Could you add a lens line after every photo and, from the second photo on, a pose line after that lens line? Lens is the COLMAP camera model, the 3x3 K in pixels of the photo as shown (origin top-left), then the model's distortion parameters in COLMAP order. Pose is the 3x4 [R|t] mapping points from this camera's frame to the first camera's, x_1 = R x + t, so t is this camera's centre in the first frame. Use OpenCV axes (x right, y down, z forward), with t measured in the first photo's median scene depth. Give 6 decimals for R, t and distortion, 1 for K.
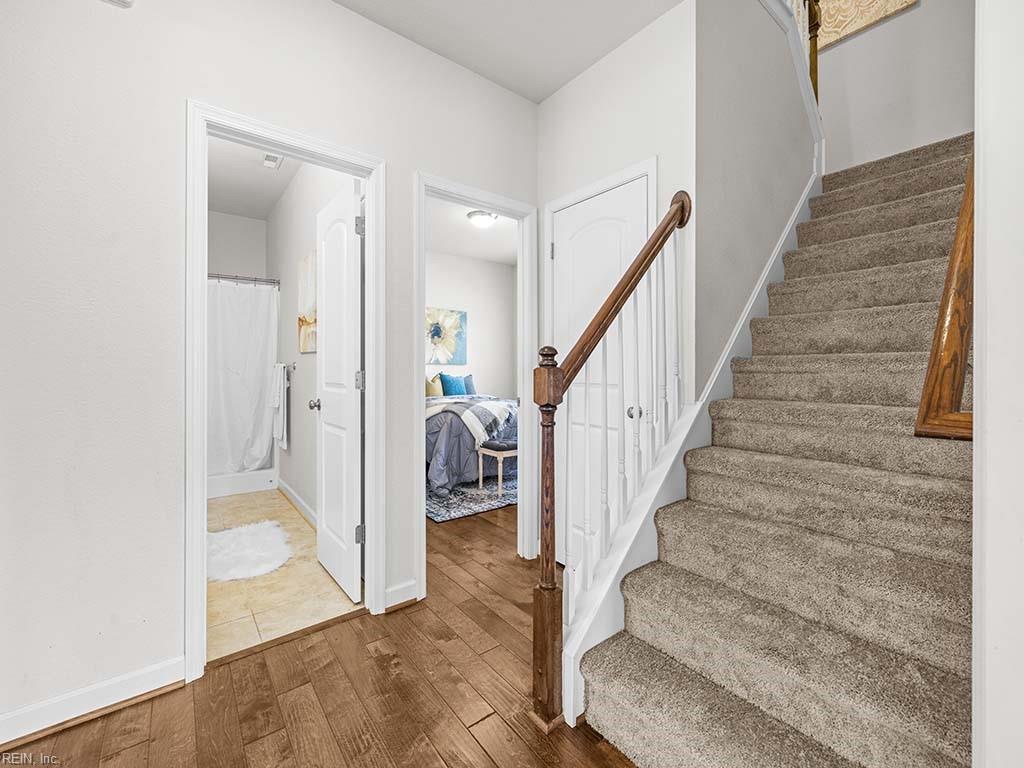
lens RADIAL K [[432.2, 0, 505.6], [0, 432.2, 362.7], [0, 0, 1]] dist [0.000304, 0.000201]
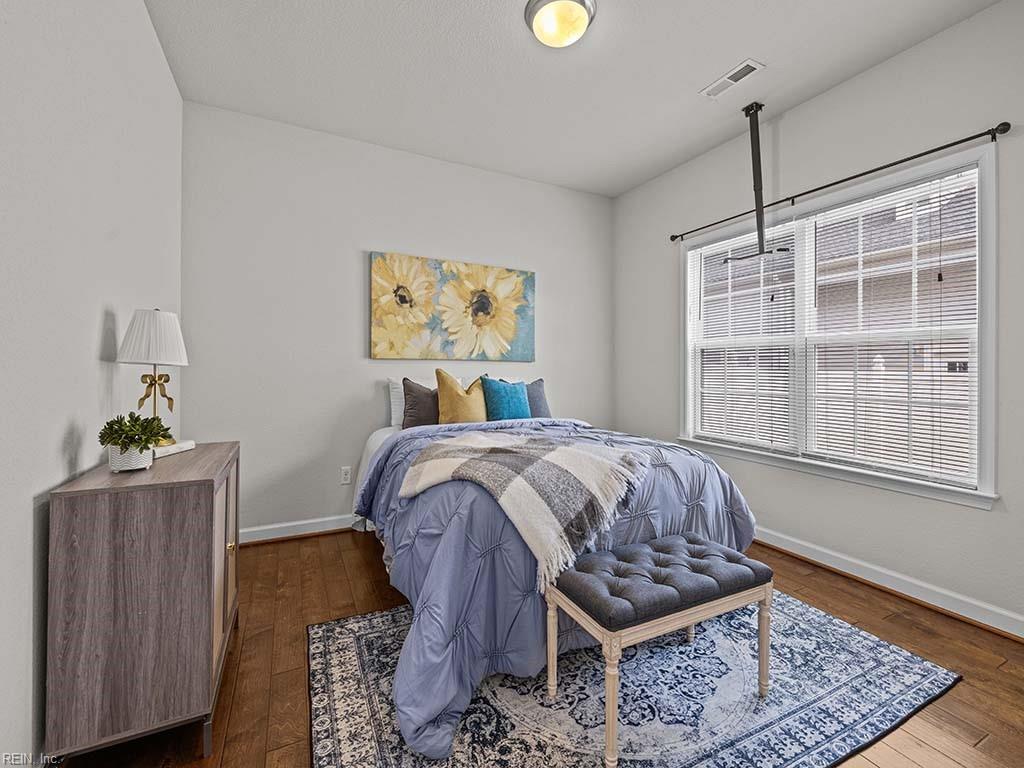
lens RADIAL K [[432.2, 0, 505.6], [0, 432.2, 362.7], [0, 0, 1]] dist [0.000304, 0.000201]
pose [[0.982011, 0.001006, -0.188822, -0.026473], [-0.001148, 0.999999, -0.000647, 0.008852], [0.188822, 0.000852, 0.982011, 0.606492]]
